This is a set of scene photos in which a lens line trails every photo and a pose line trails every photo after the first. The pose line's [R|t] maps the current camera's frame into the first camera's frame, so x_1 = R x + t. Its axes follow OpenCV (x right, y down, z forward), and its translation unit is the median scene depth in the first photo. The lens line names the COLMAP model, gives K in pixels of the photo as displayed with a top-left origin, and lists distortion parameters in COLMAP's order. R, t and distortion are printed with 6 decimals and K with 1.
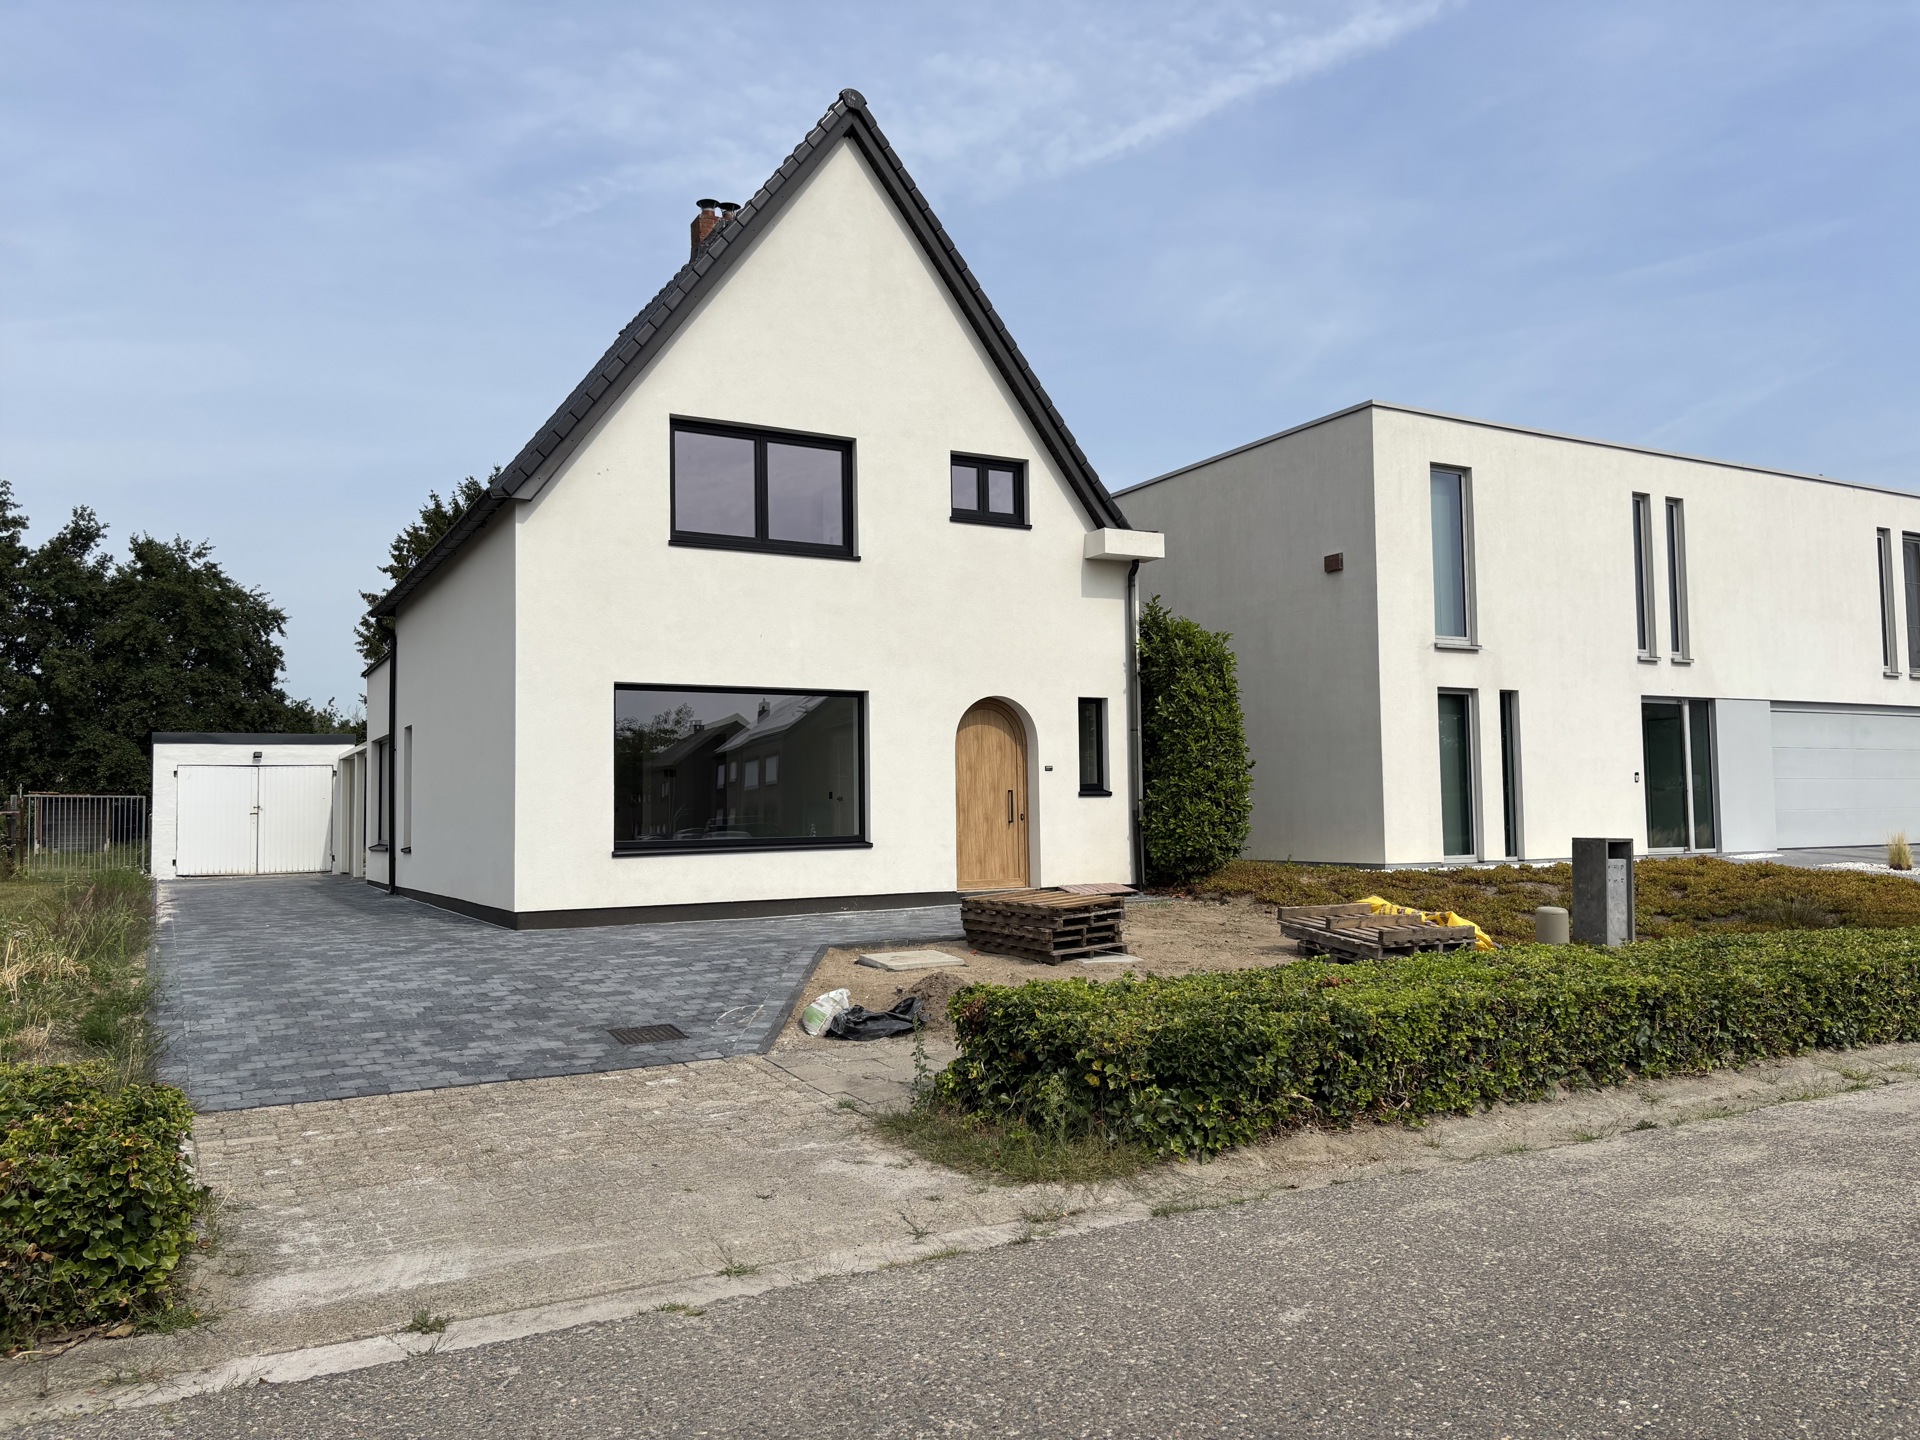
lens RADIAL K [[1448.2, 0, 960.0], [0, 1448.2, 720.0], [0, 0, 1]] dist [0.114593, -0.141919]
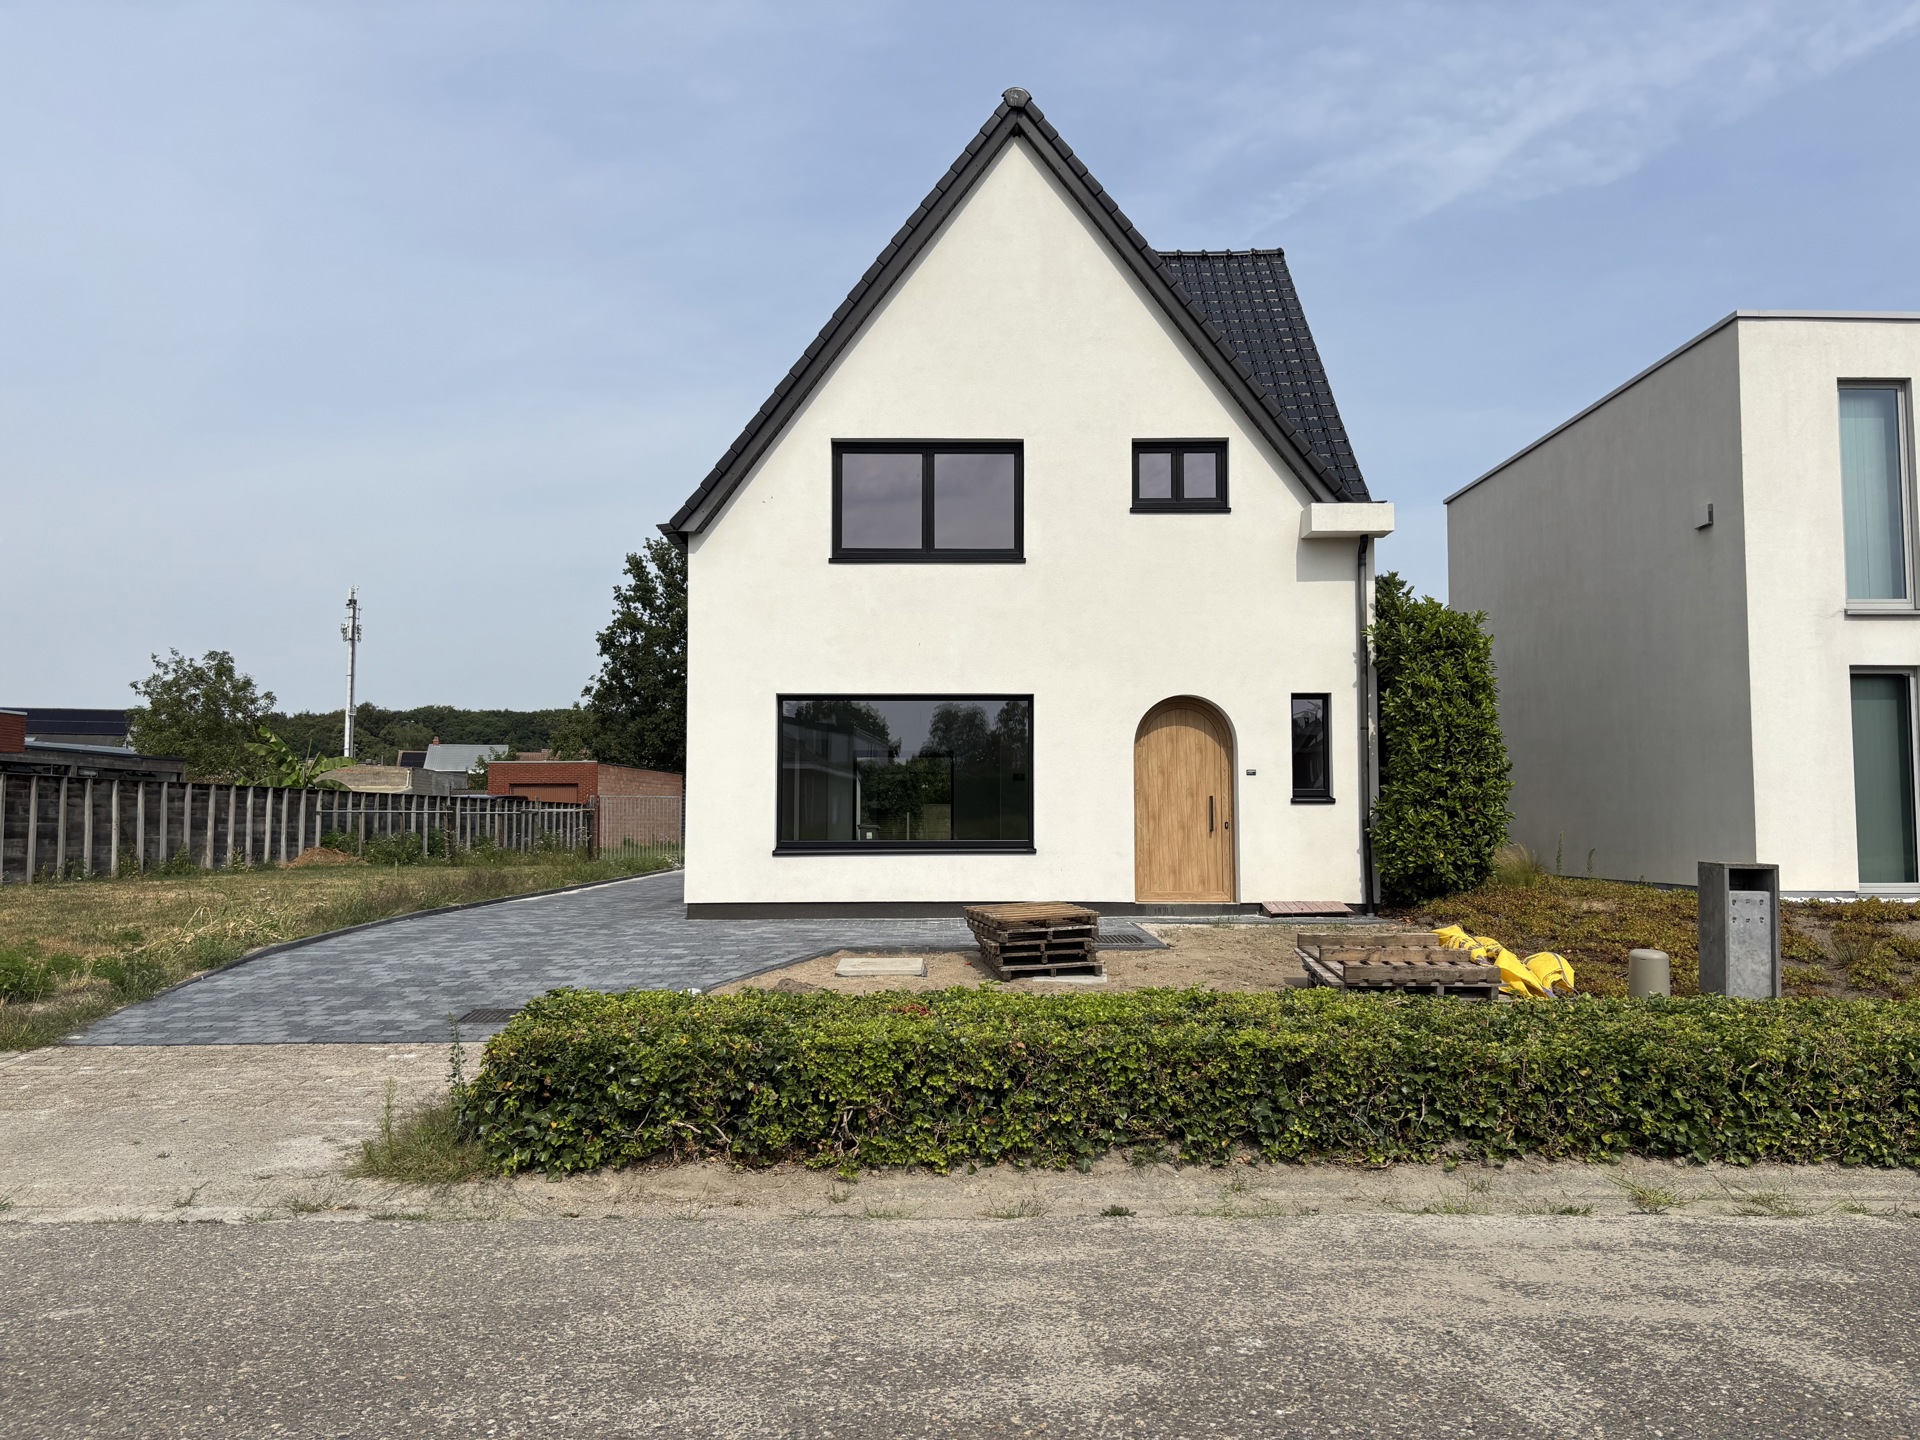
lens RADIAL K [[1416.7, 0, 847.5], [0, 1416.7, 727.5], [0, 0, 1]] dist [0.101479, -0.147955]
pose [[0.874875, -0.018232, -0.484005, 0.286159], [0.019569, 0.999806, -0.002288, 0.002248], [0.483953, -0.007469, 0.875062, 0.093394]]
